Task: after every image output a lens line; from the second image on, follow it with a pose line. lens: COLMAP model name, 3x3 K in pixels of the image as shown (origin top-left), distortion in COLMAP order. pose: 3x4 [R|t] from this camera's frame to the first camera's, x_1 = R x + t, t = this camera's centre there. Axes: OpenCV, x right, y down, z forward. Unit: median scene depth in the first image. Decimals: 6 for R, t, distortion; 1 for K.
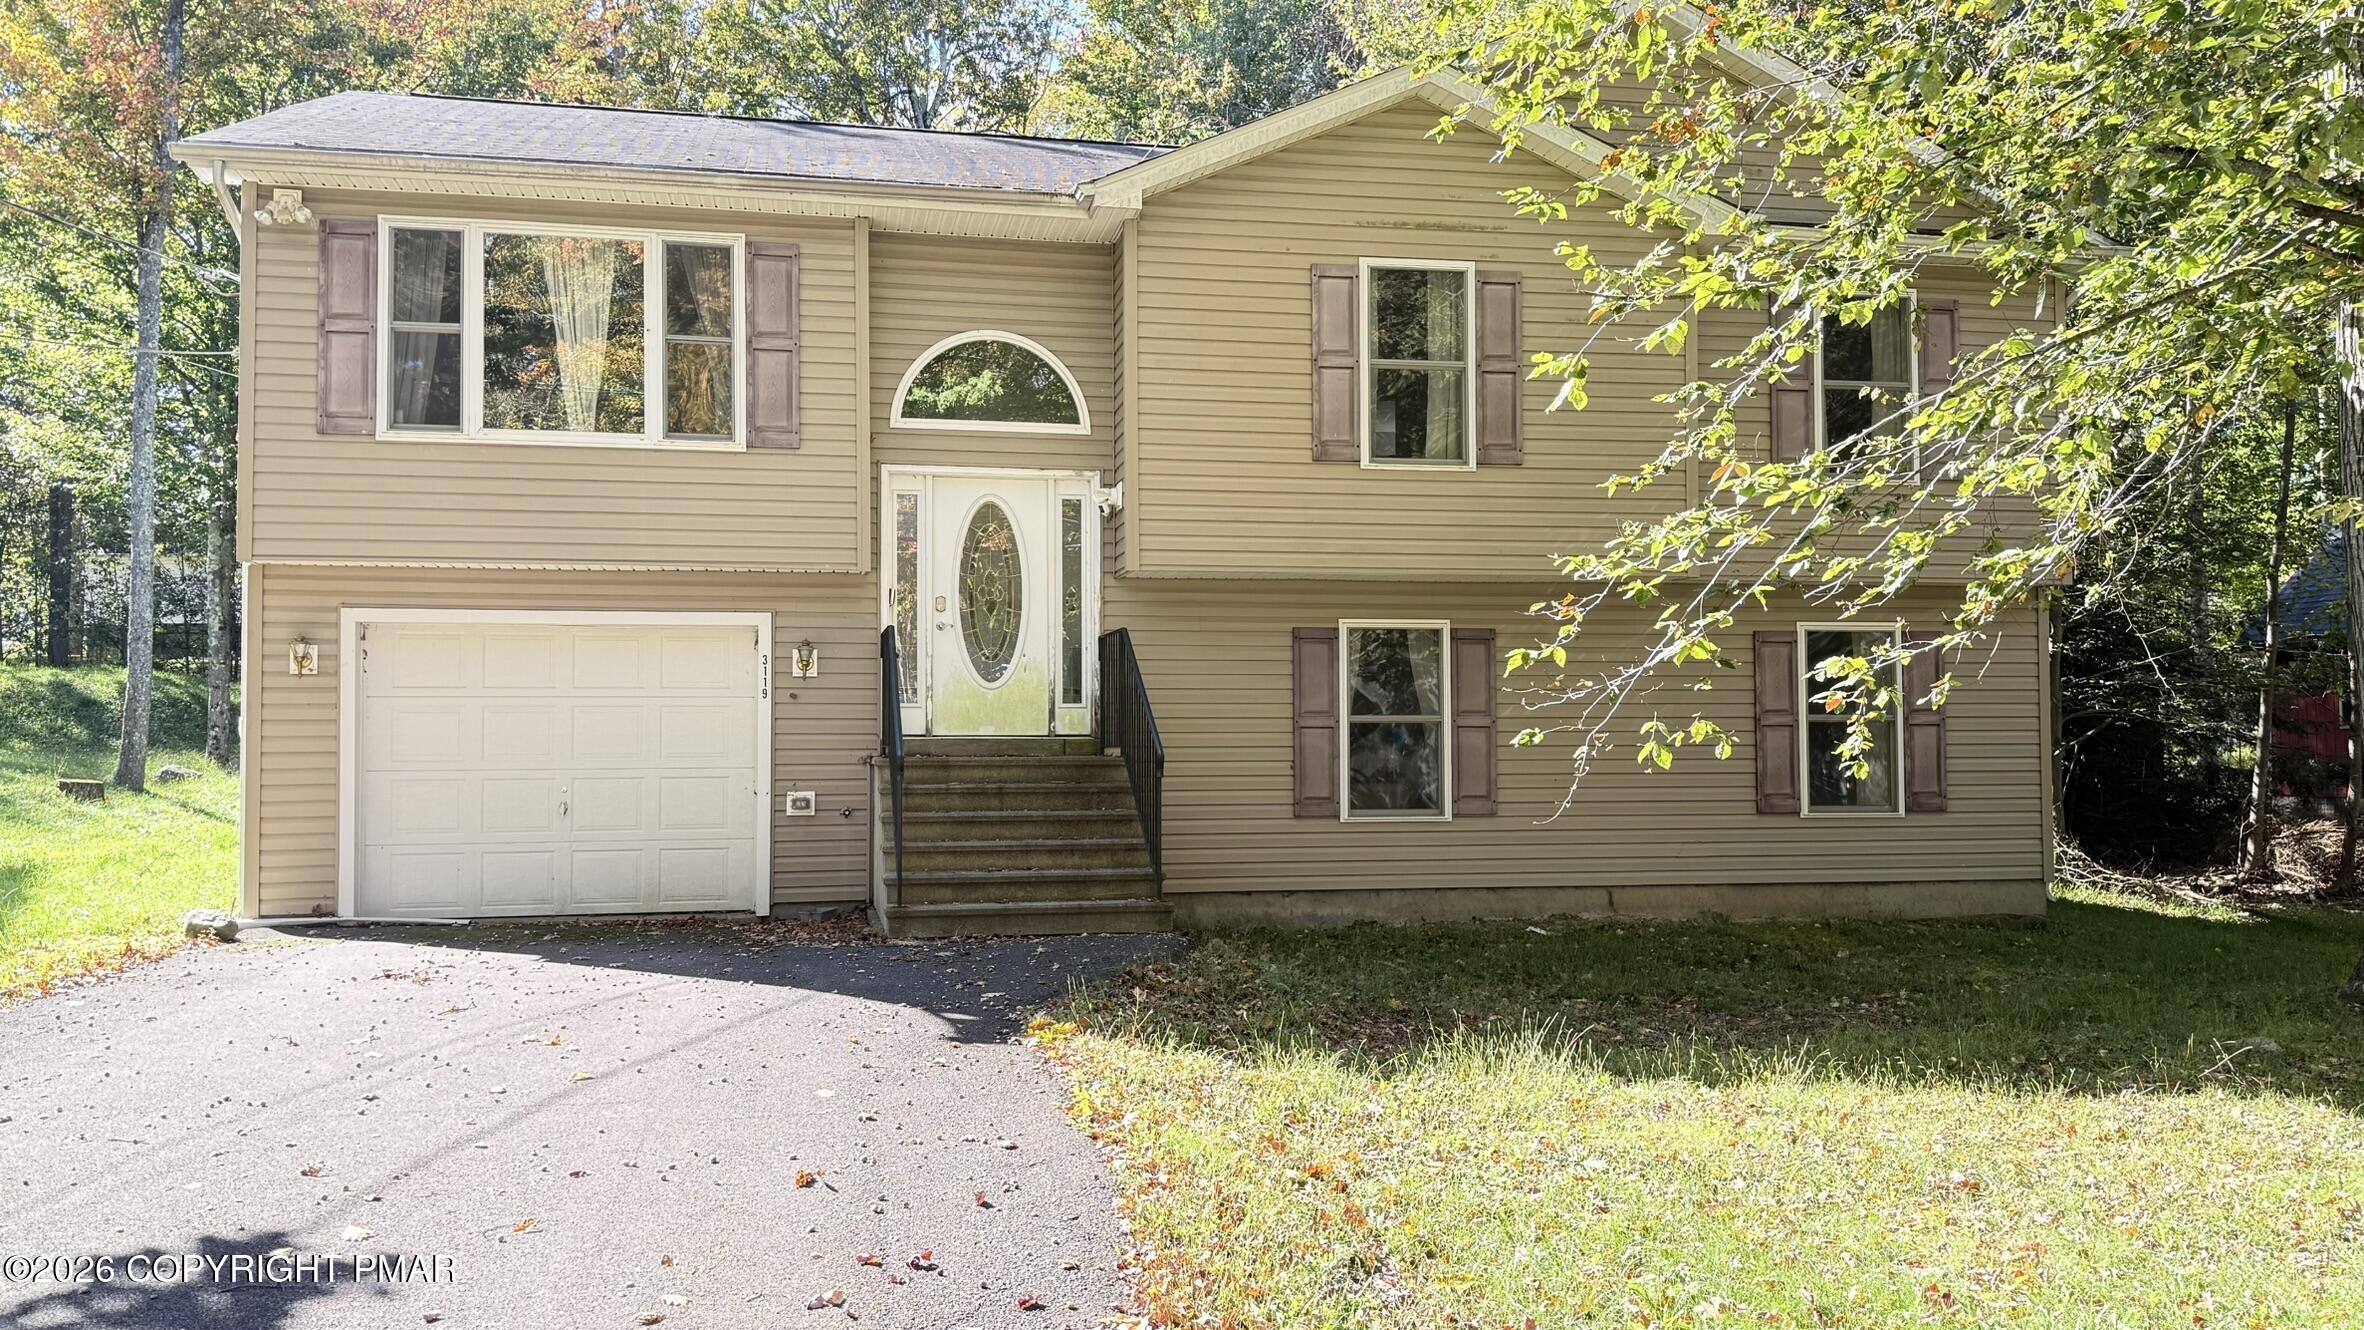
lens RADIAL K [[1958.1, 0, 1181.3], [0, 1958.1, 662.7], [0, 0, 1]] dist [0.122114, -0.056586]
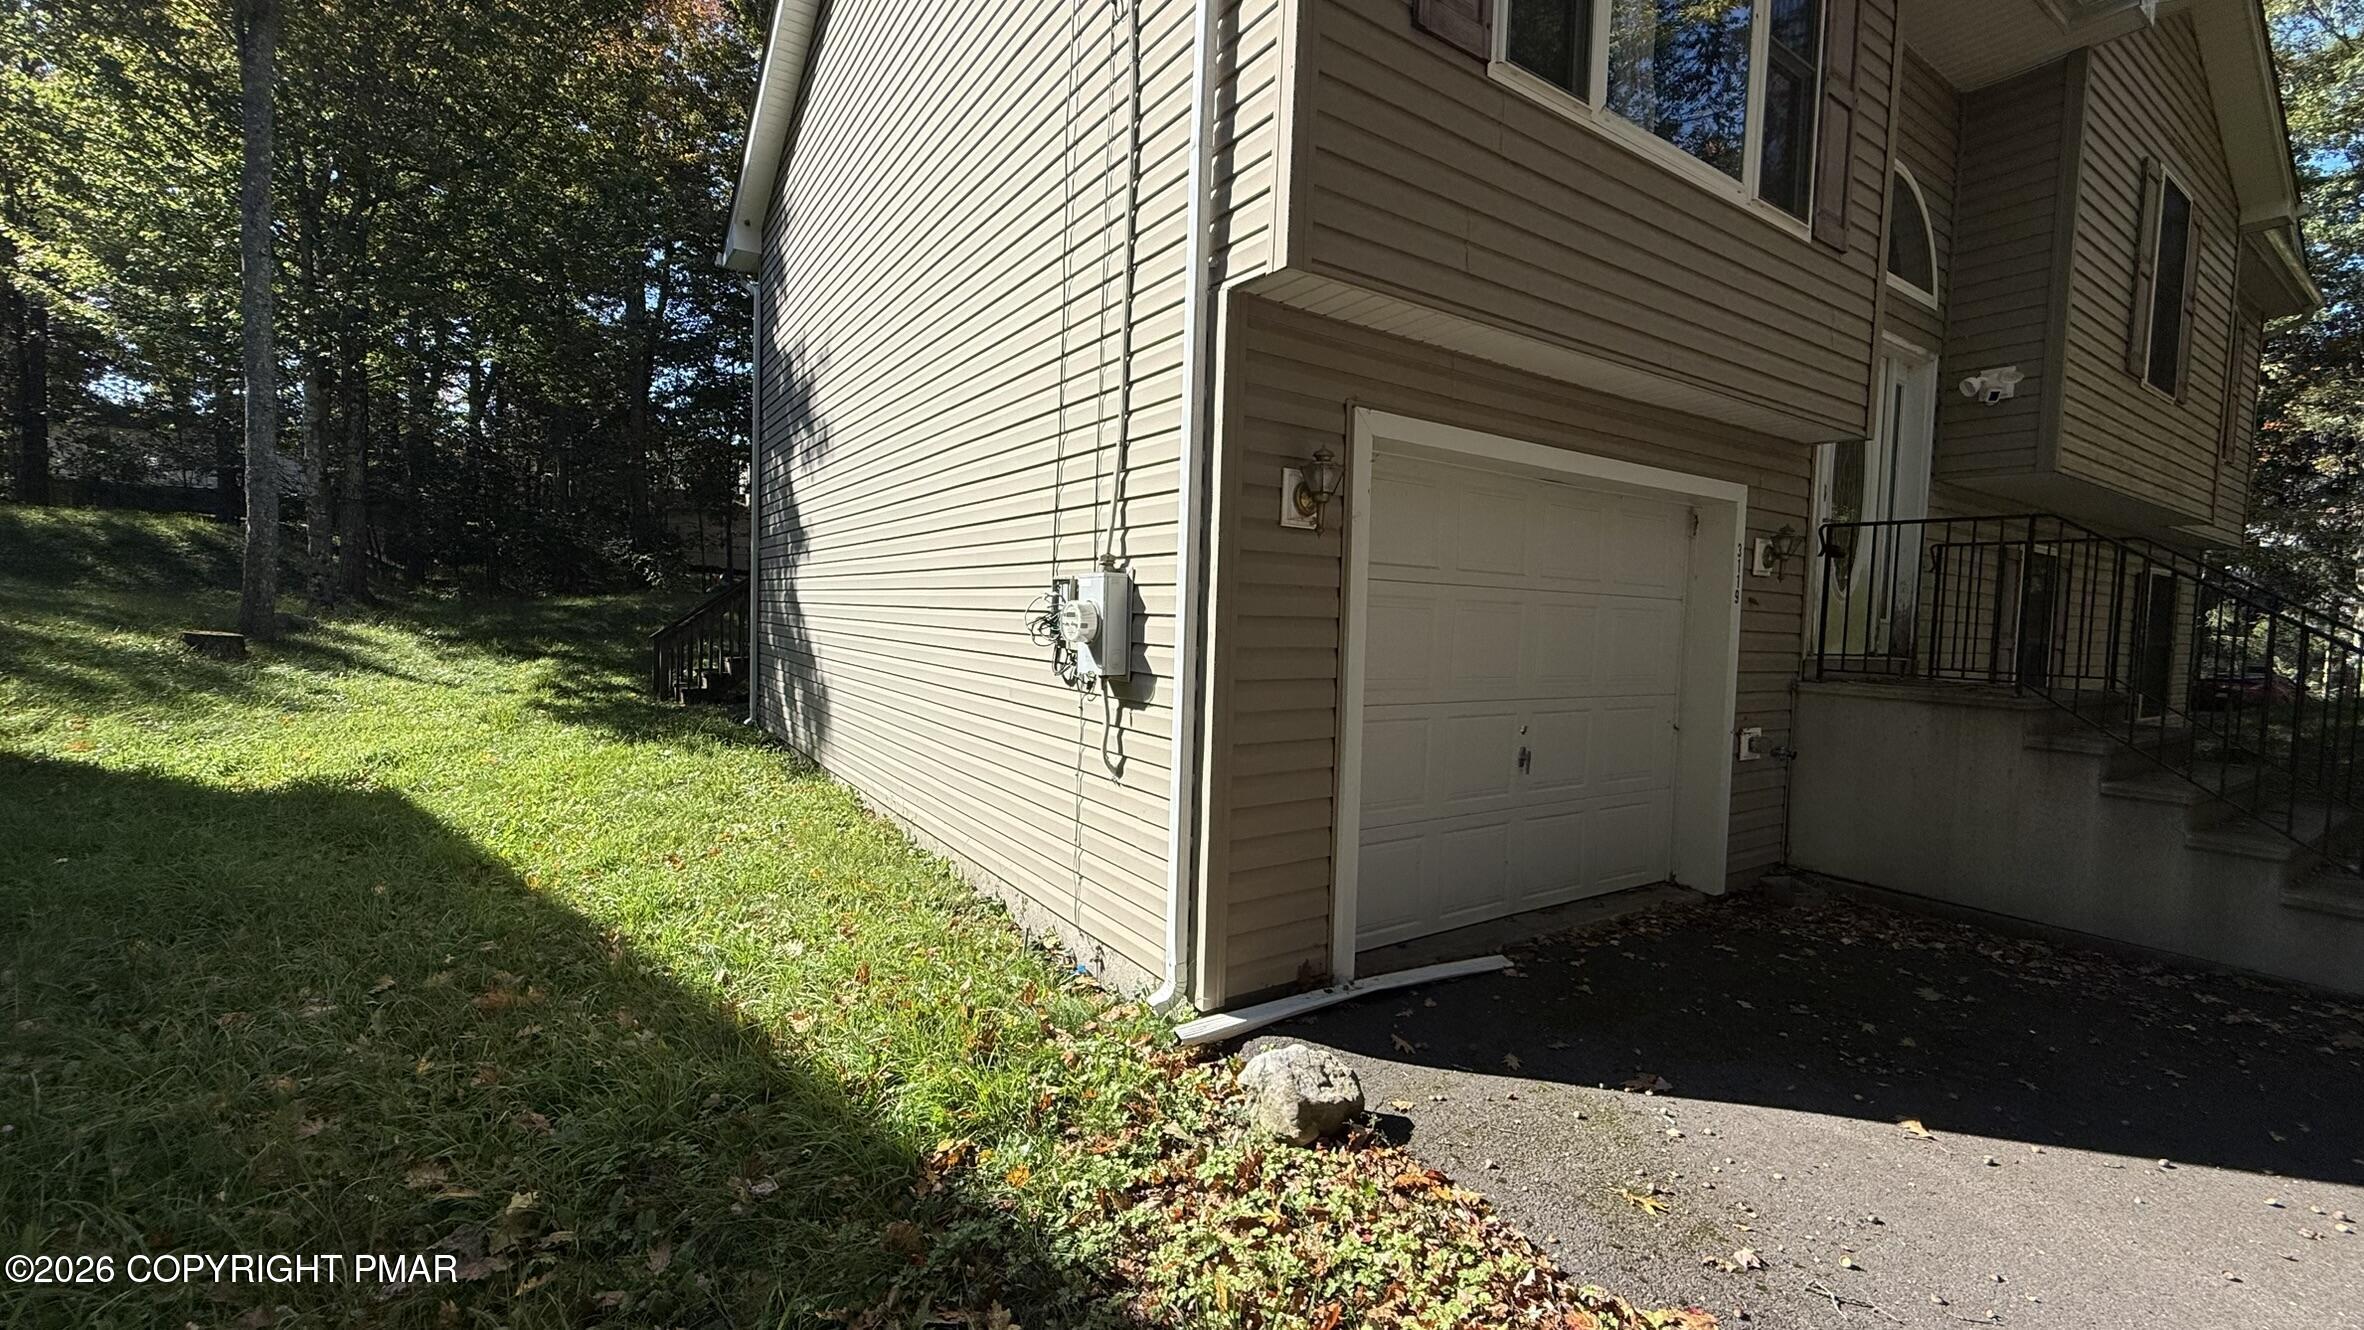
lens RADIAL K [[948.0, 0, 1182.8], [0, 948.0, 654.0], [0, 0, 1]] dist [0.001509, 0.000341]
pose [[0.915912, 0.015877, 0.401065, -0.546547], [-0.052499, 0.995372, 0.080488, 0.019311], [-0.397931, -0.094776, 0.912507, 0.763207]]
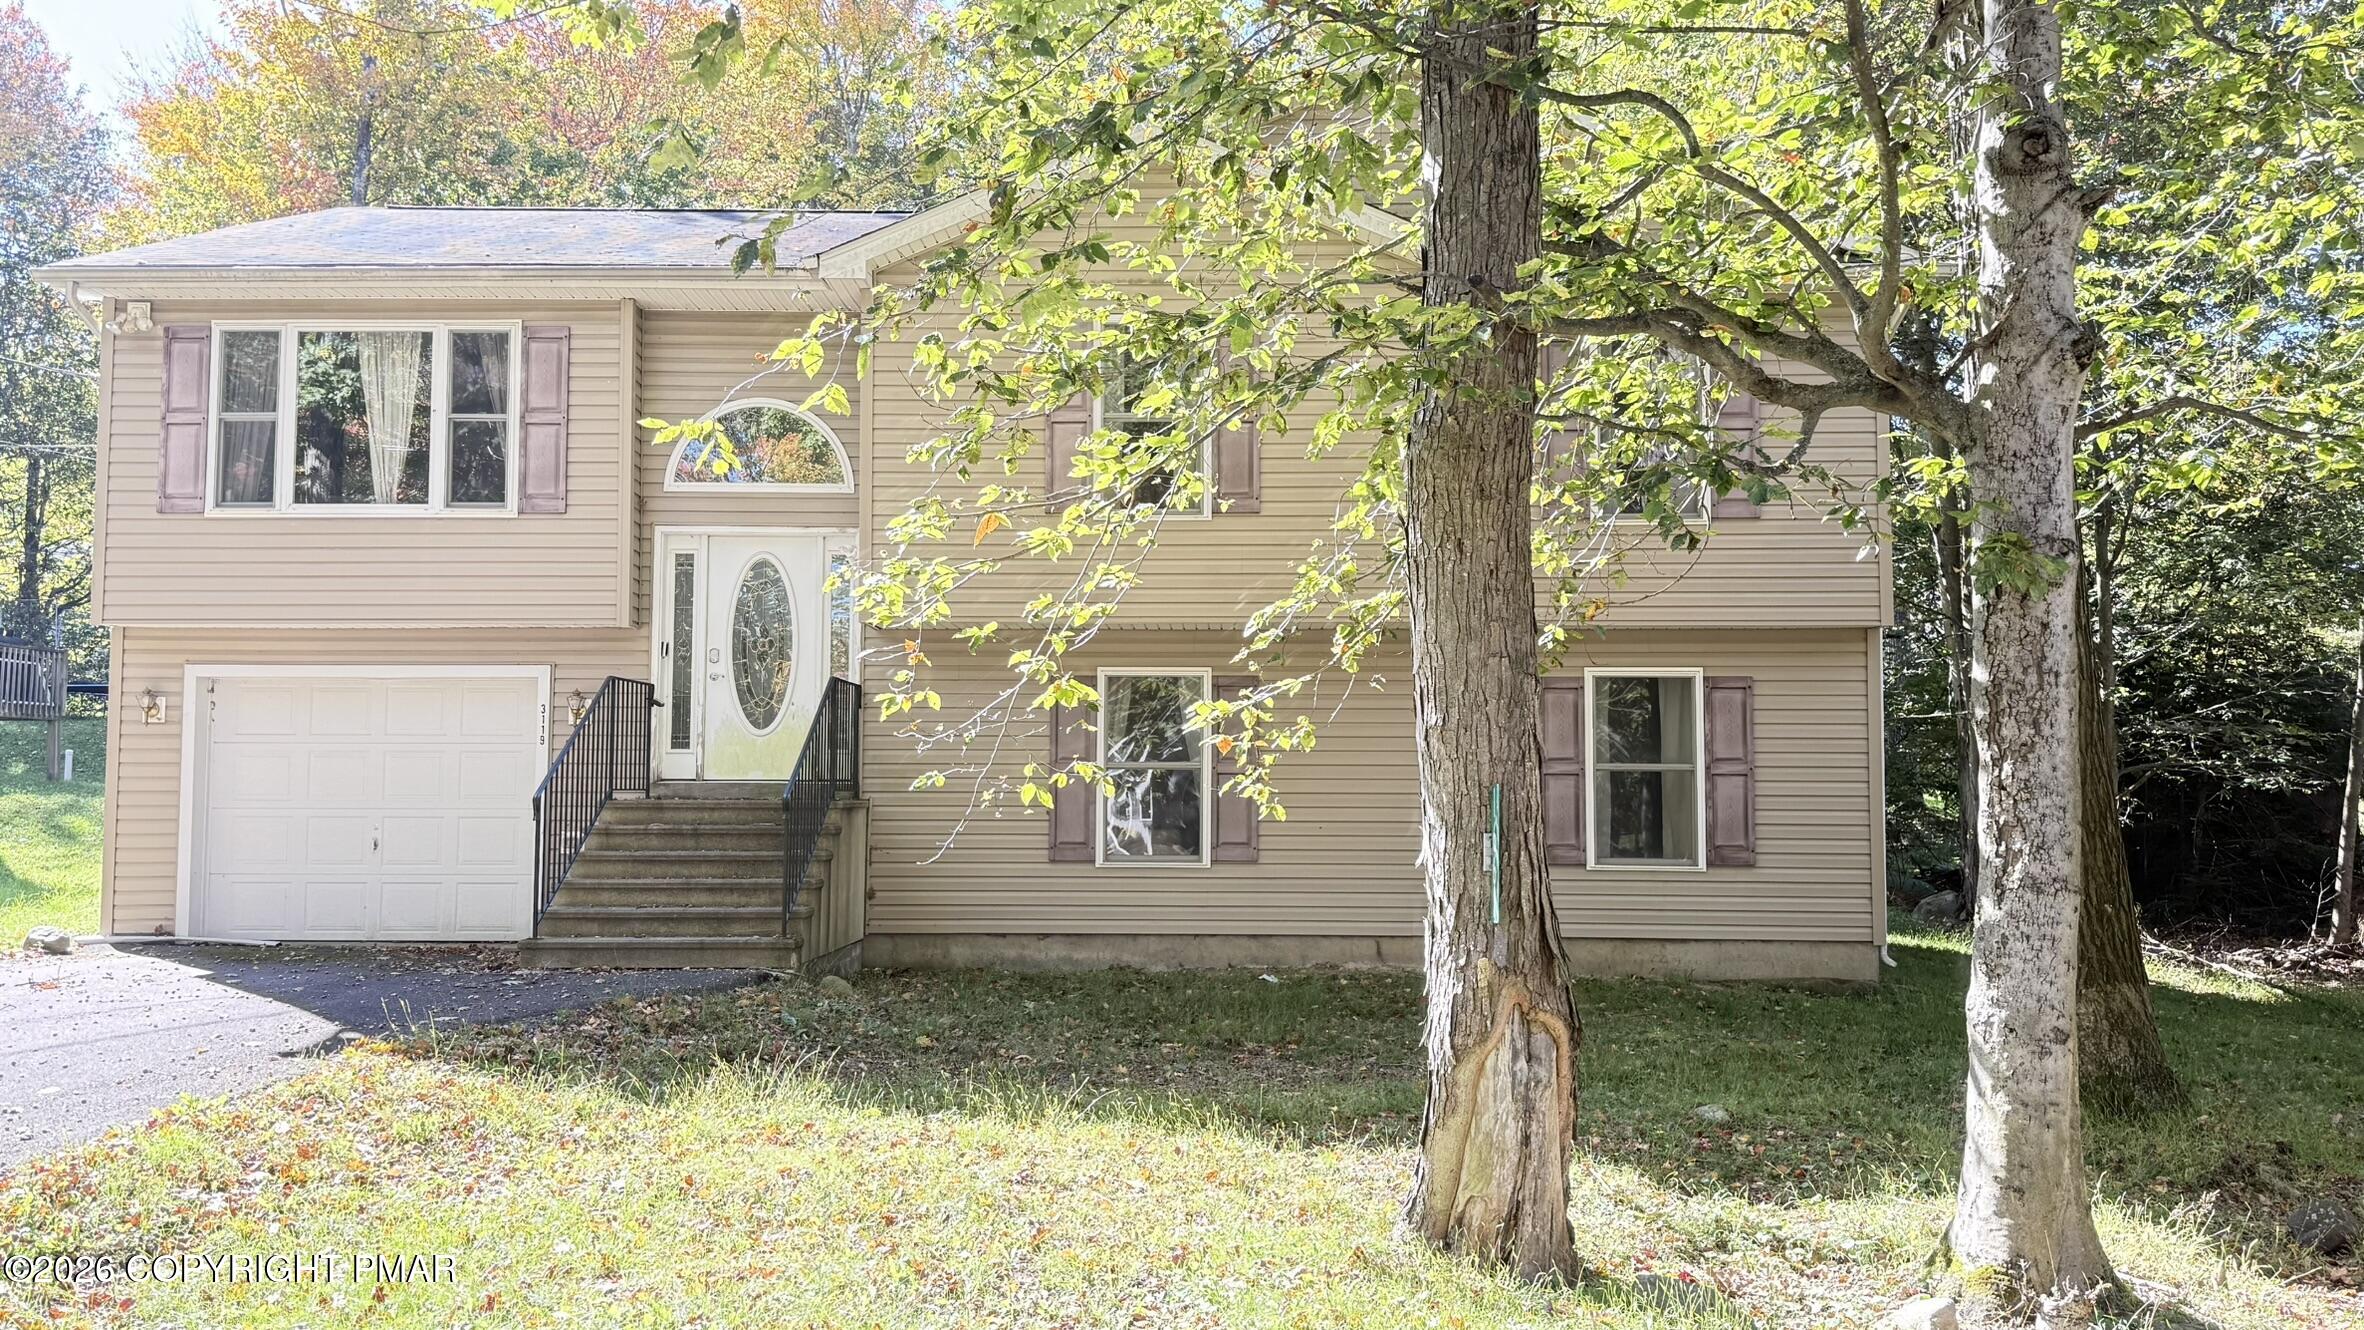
lens RADIAL K [[1958.1, 0, 1204.1], [0, 1958.1, 671.5], [0, 0, 1]] dist [0.122114, -0.056586]
pose [[0.969368, -0.007503, -0.245499, 0.411547], [0.002087, 0.999749, -0.022317, 0.003142], [0.245605, 0.021121, 0.969140, 0.030387]]
